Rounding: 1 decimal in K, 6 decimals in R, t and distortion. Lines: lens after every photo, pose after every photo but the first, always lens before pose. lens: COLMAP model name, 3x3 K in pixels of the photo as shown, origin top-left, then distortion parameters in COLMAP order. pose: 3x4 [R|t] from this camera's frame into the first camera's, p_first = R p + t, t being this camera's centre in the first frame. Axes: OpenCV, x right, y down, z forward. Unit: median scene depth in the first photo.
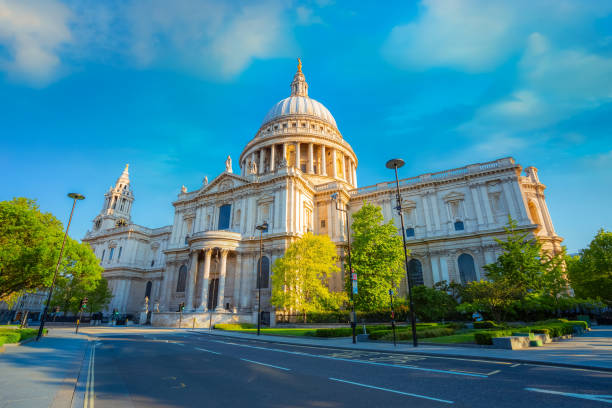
lens RADIAL K [[303.2, 0, 305.2], [0, 303.2, 211.5], [0, 0, 1]] dist [-0.018652, 0.000567]
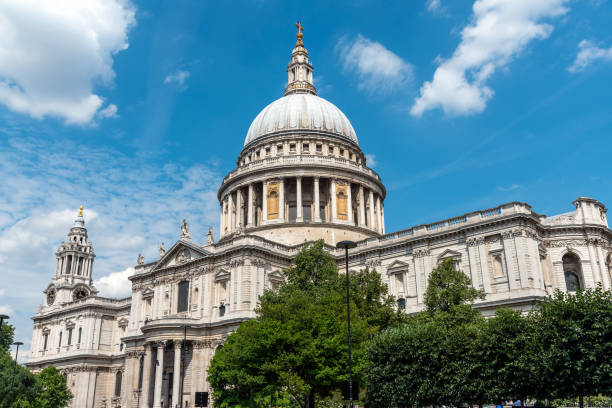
lens RADIAL K [[642.8, 0, 307.1], [0, 642.8, 203.4], [0, 0, 1]] dist [0.111034, -0.000538]
pose [[0.967149, -0.091391, -0.237215, 0.501874], [0.096640, 0.995263, 0.010569, -0.219410], [0.235125, -0.033146, 0.971400, -0.635350]]
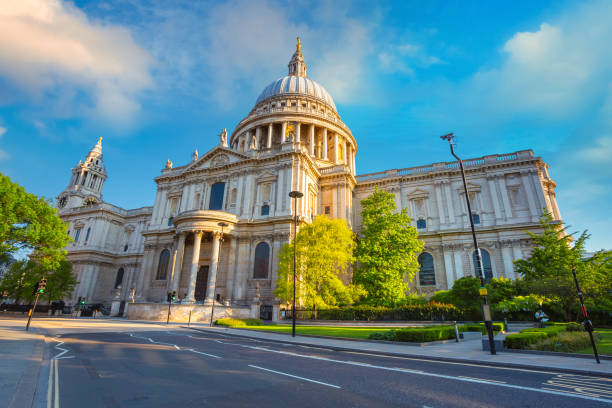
lens RADIAL K [[303.2, 0, 305.2], [0, 303.2, 211.5], [0, 0, 1]] dist [-0.018652, 0.000567]
pose [[0.995330, 0.053155, 0.080573, -0.078083], [-0.054000, 0.998506, 0.008348, 0.039386], [-0.080009, -0.012660, 0.996714, 0.101469]]
